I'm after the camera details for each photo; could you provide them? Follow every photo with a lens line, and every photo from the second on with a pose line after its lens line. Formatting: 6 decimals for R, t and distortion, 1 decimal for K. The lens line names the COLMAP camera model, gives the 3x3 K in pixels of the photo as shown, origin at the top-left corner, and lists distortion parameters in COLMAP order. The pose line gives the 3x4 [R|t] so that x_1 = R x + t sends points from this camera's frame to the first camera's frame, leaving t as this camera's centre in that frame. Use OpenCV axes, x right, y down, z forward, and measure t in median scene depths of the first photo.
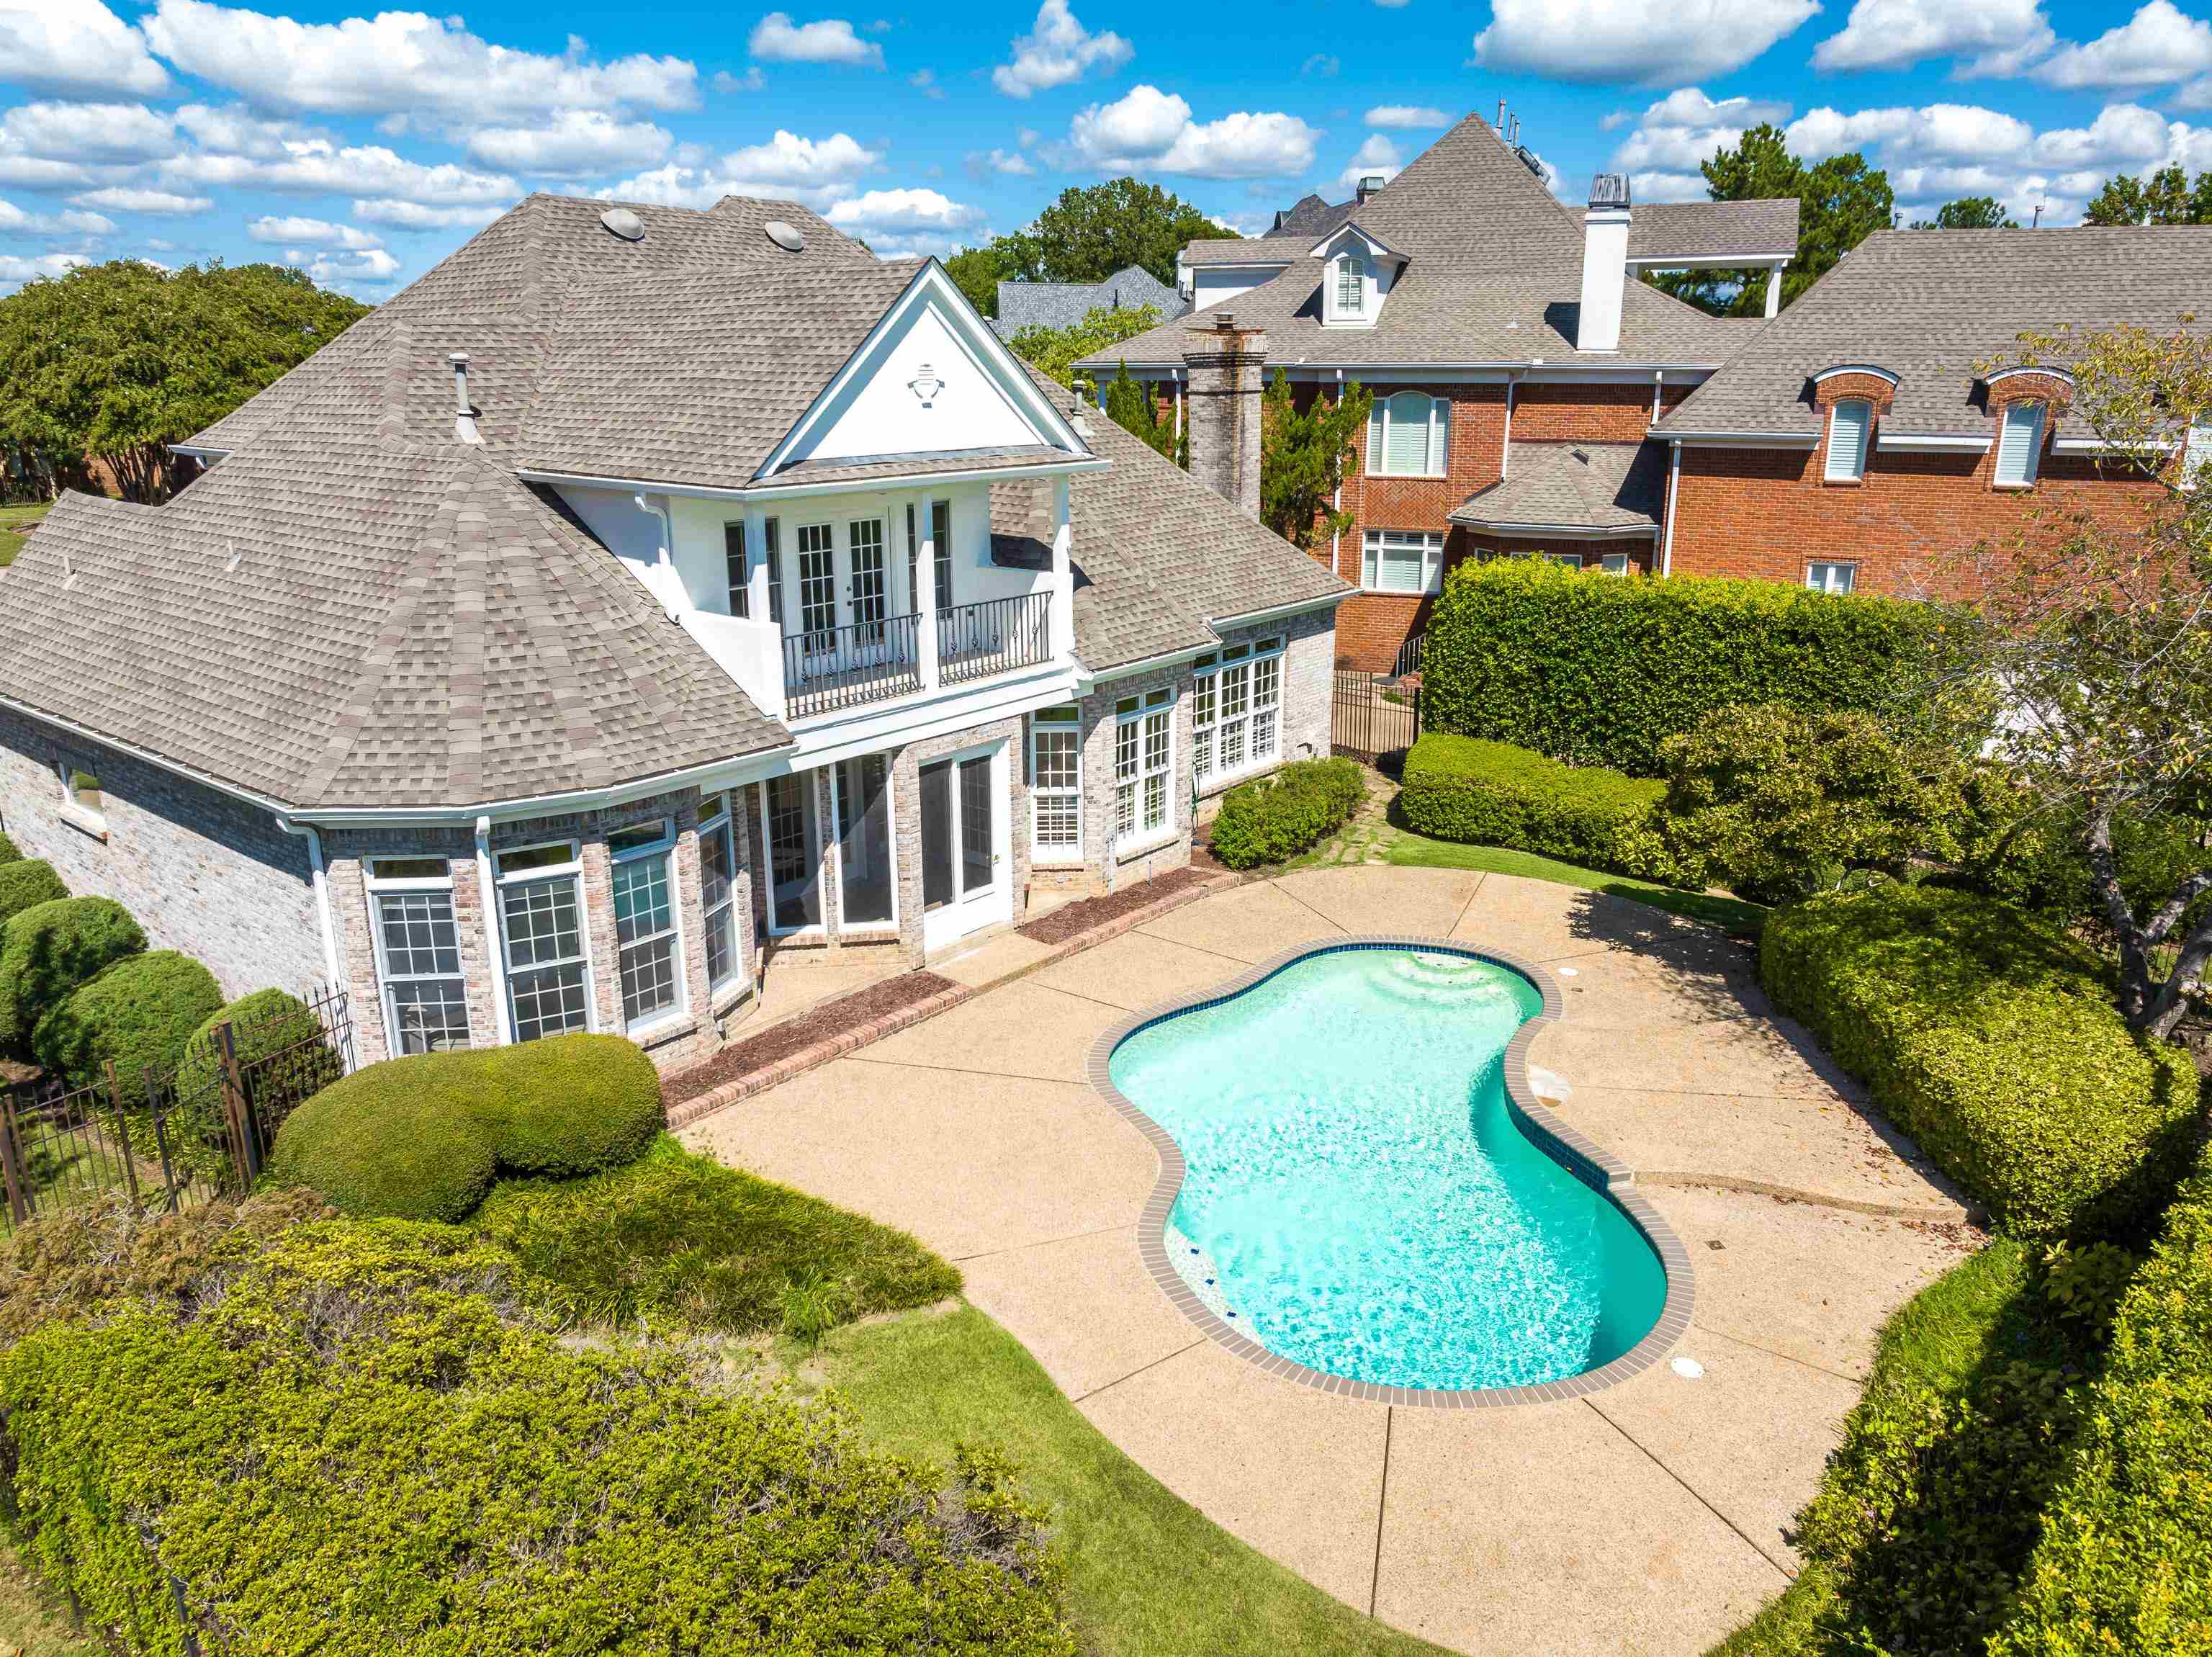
lens RADIAL K [[1558.7, 0, 1099.9], [0, 1558.7, 820.8], [0, 0, 1]] dist [-0.038196, 0.024953]
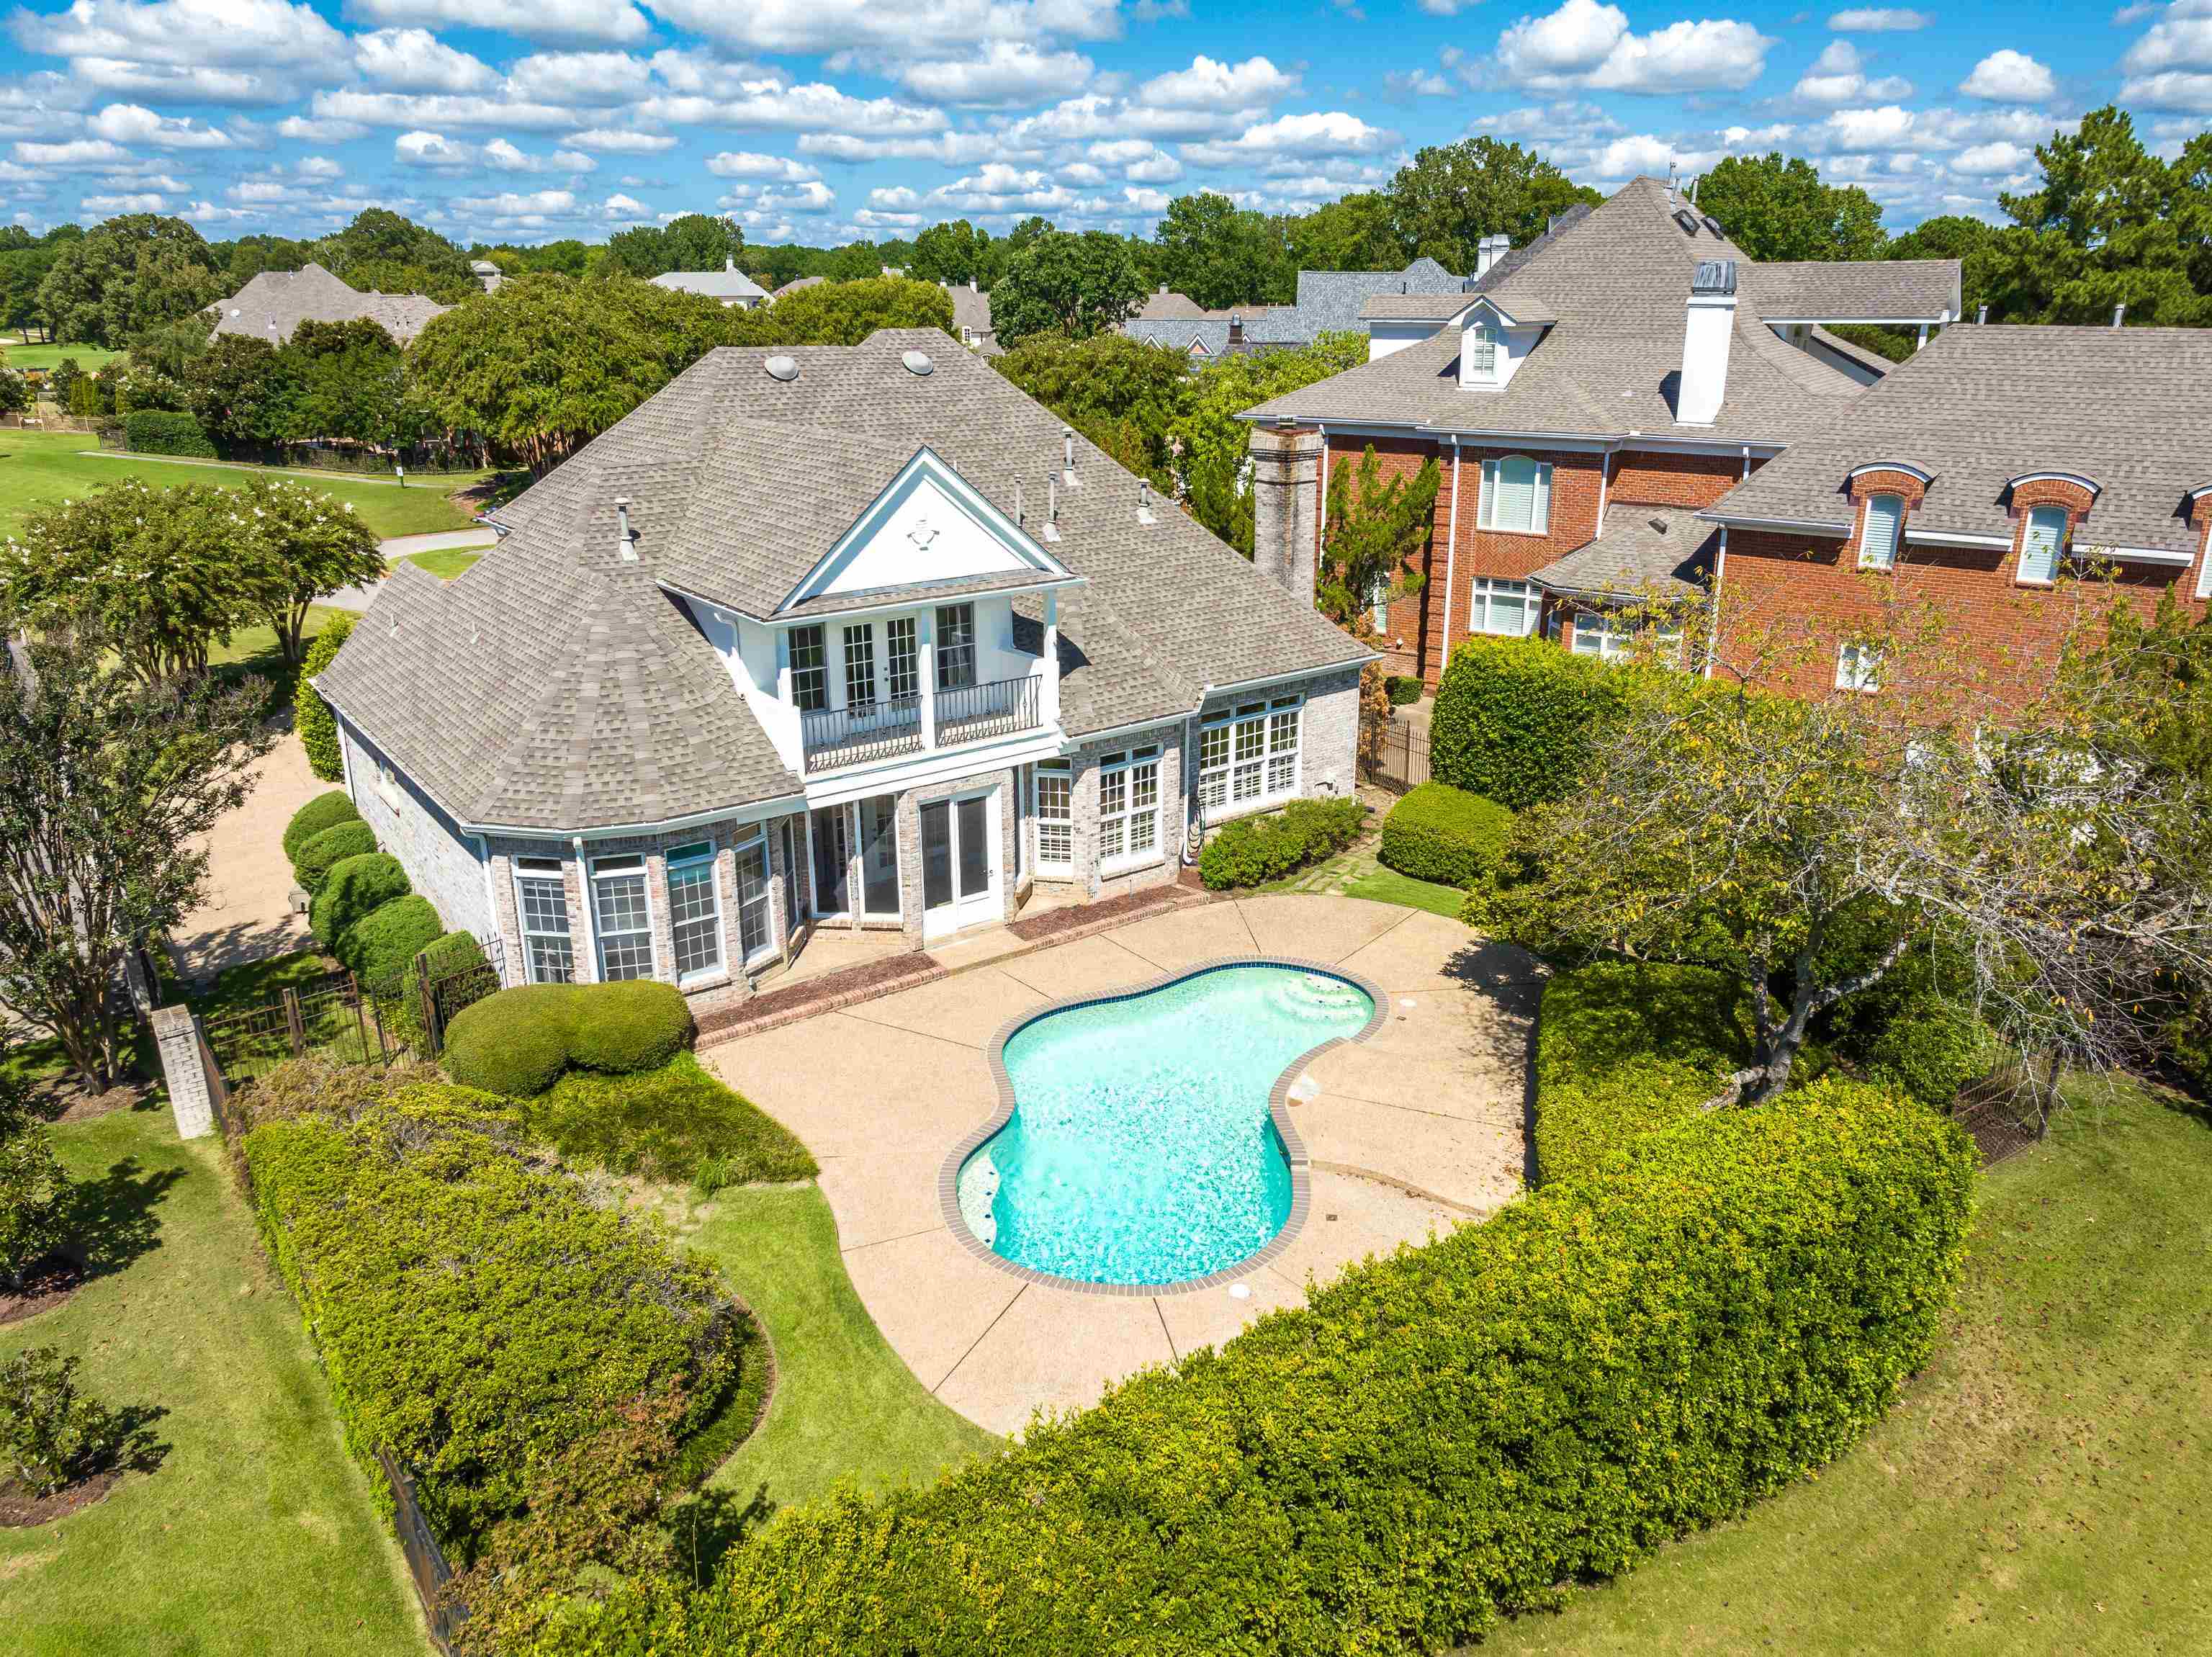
lens RADIAL K [[1558.7, 0, 1099.9], [0, 1558.7, 820.8], [0, 0, 1]] dist [-0.038196, 0.024953]
pose [[0.969122, 0.078007, -0.233917, 0.312744], [-0.067636, 0.996352, 0.052045, -0.089840], [0.237123, -0.034617, 0.970863, -0.253848]]
